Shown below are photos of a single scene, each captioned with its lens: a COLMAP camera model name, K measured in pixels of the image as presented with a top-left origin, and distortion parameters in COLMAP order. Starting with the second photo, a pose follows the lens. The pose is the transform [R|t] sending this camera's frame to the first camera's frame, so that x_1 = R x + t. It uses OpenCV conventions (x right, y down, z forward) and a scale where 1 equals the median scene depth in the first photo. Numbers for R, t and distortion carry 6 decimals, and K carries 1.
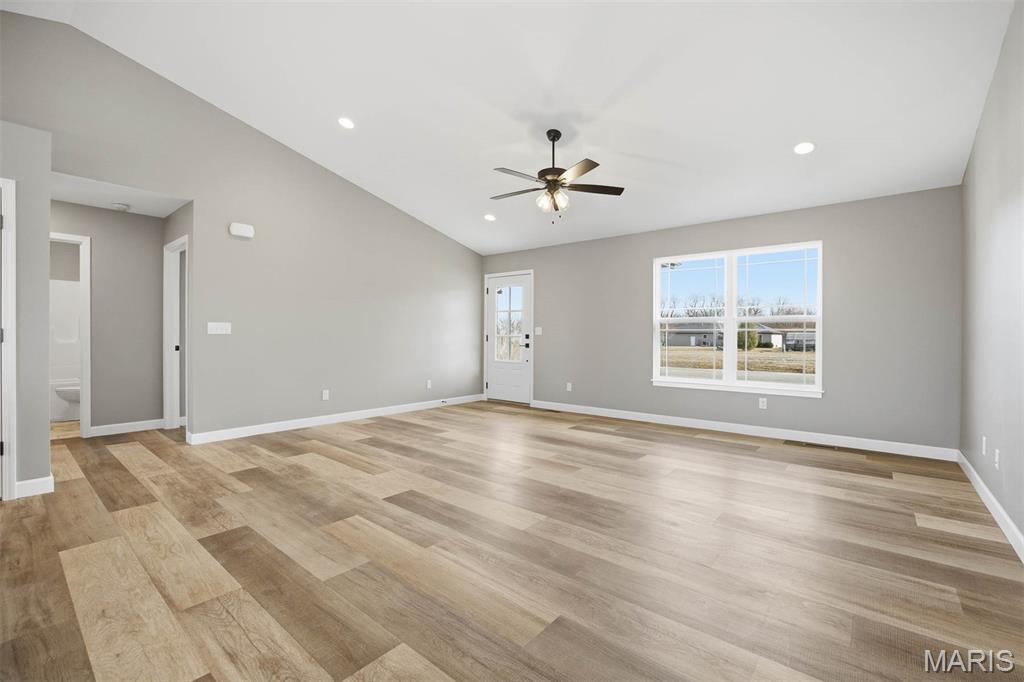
lens RADIAL K [[440.4, 0, 514.1], [0, 440.4, 336.7], [0, 0, 1]] dist [-0.025563, 0.008087]
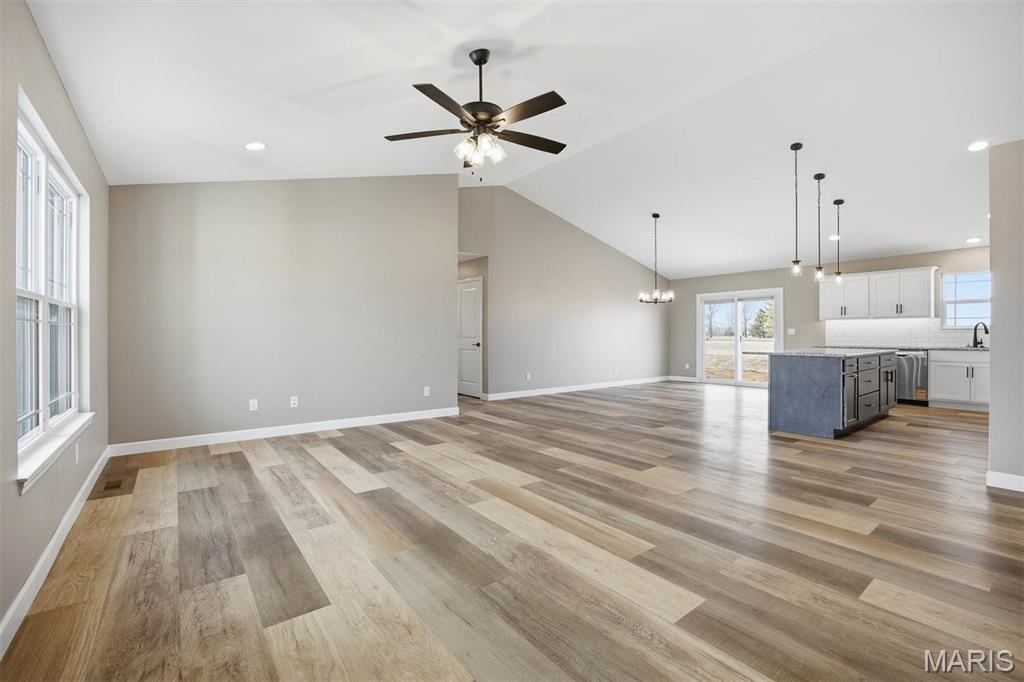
lens RADIAL K [[440.4, 0, 514.1], [0, 440.4, 336.7], [0, 0, 1]] dist [-0.025563, 0.008087]
pose [[-0.976633, -0.005465, 0.214842, -0.125270], [-0.004694, 0.999981, 0.004098, -0.003930], [-0.214861, 0.002994, -0.976640, 1.753279]]
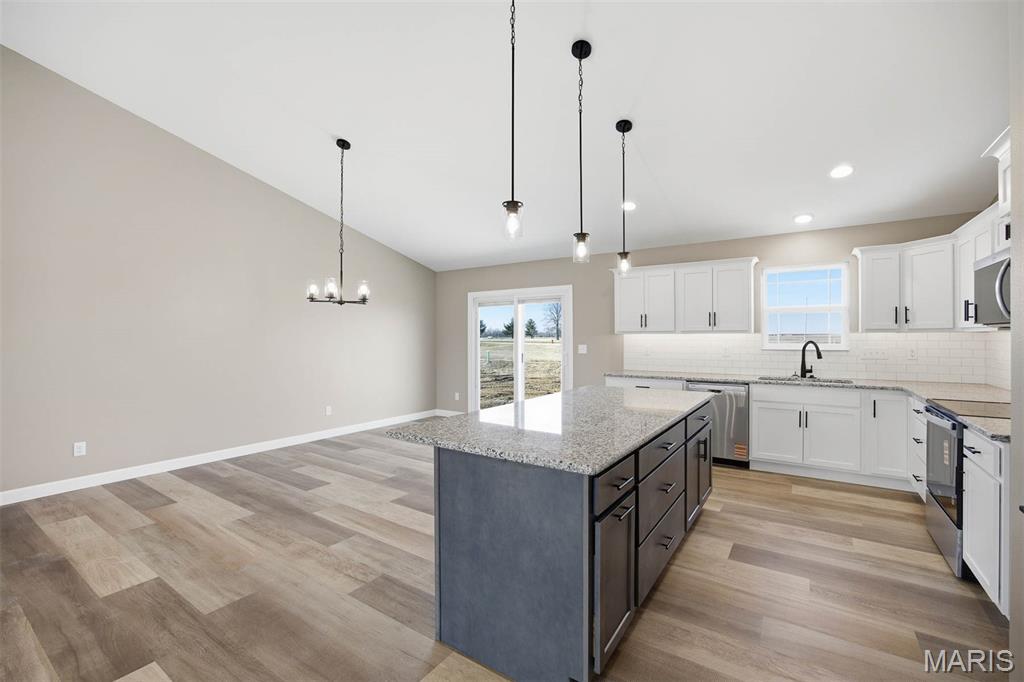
lens RADIAL K [[440.4, 0, 514.1], [0, 440.4, 336.7], [0, 0, 1]] dist [-0.025563, 0.008087]
pose [[-0.994932, -0.004770, -0.100441, -0.627509], [-0.004811, 0.999988, 0.000164, -0.068932], [0.100439, 0.000646, -0.994943, 0.810708]]
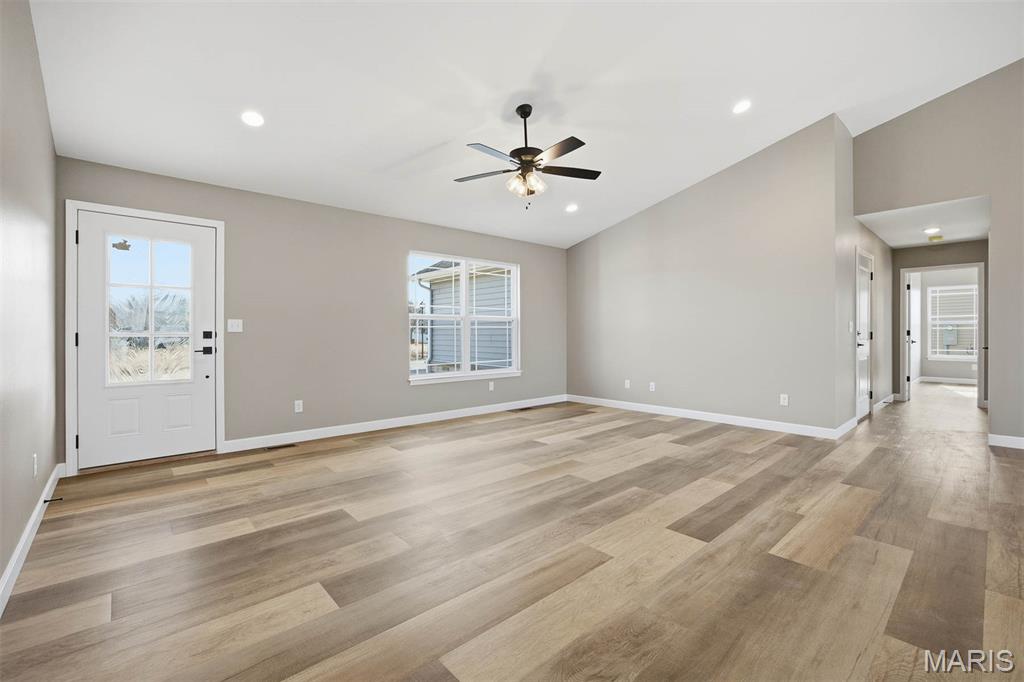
lens RADIAL K [[440.4, 0, 514.1], [0, 440.4, 336.7], [0, 0, 1]] dist [-0.025563, 0.008087]
pose [[0.140464, -0.010680, 0.990028, -0.842192], [0.004072, 0.999940, 0.010209, -0.003709], [-0.990077, 0.002598, 0.140499, 0.930903]]
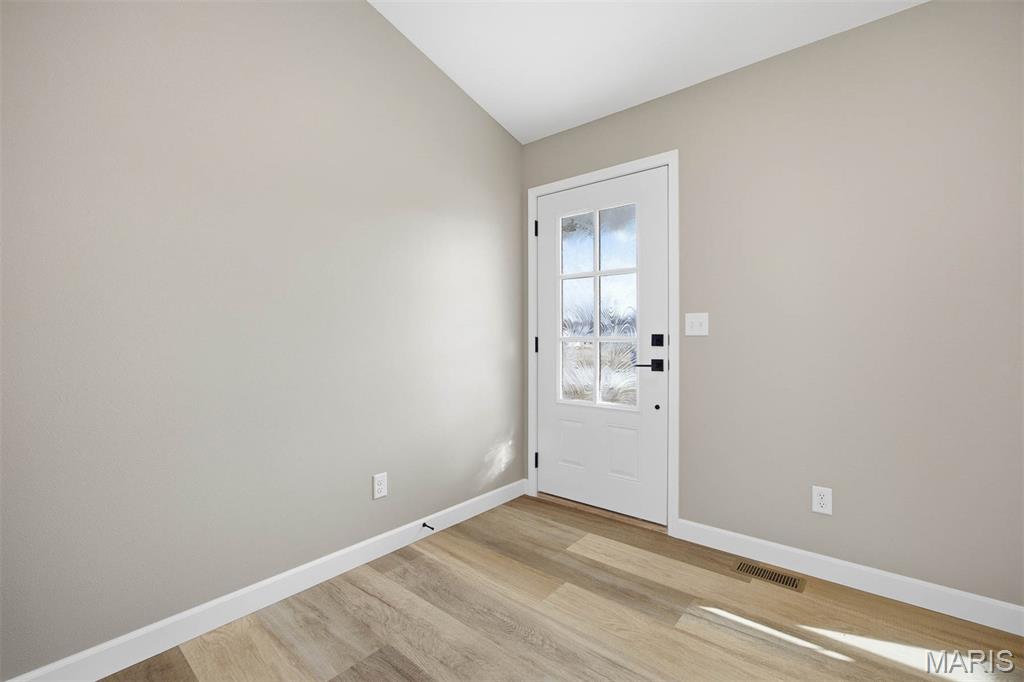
lens RADIAL K [[440.4, 0, 514.1], [0, 440.4, 336.7], [0, 0, 1]] dist [-0.025563, 0.008087]
pose [[0.999944, -0.007664, -0.007252, -0.149937], [0.007659, 0.999970, -0.000730, -0.006694], [0.007257, 0.000674, 0.999973, 1.134550]]
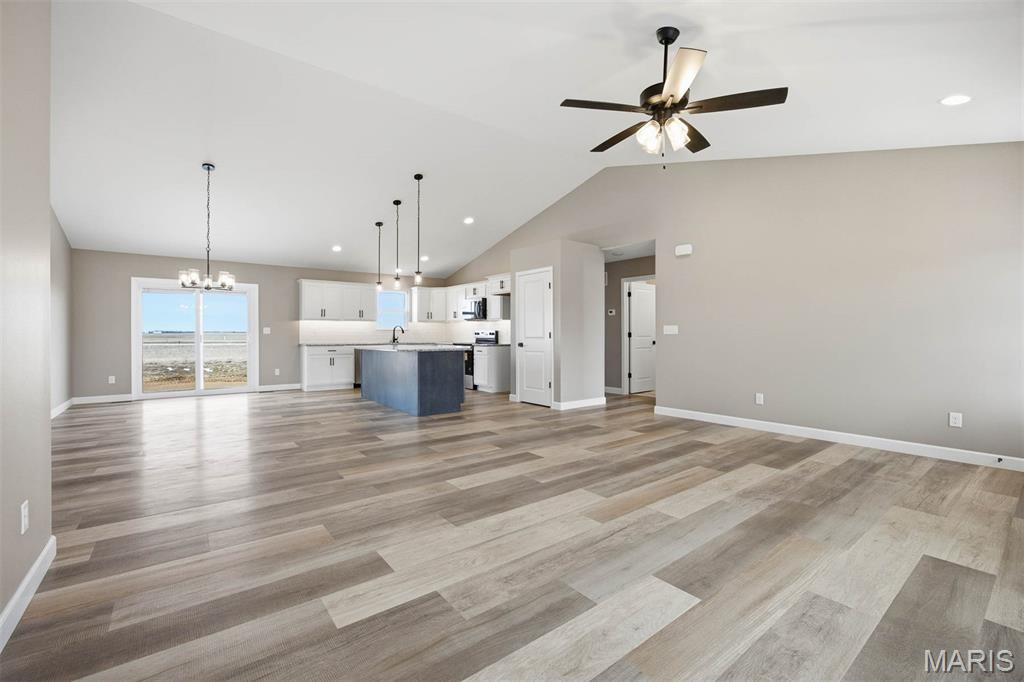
lens RADIAL K [[440.4, 0, 514.1], [0, 440.4, 336.7], [0, 0, 1]] dist [-0.025563, 0.008087]
pose [[-0.214365, -0.000074, -0.976754, 0.816230], [-0.000322, 1.000000, -0.000005, 0.002308], [0.976754, 0.000313, -0.214365, 0.951246]]
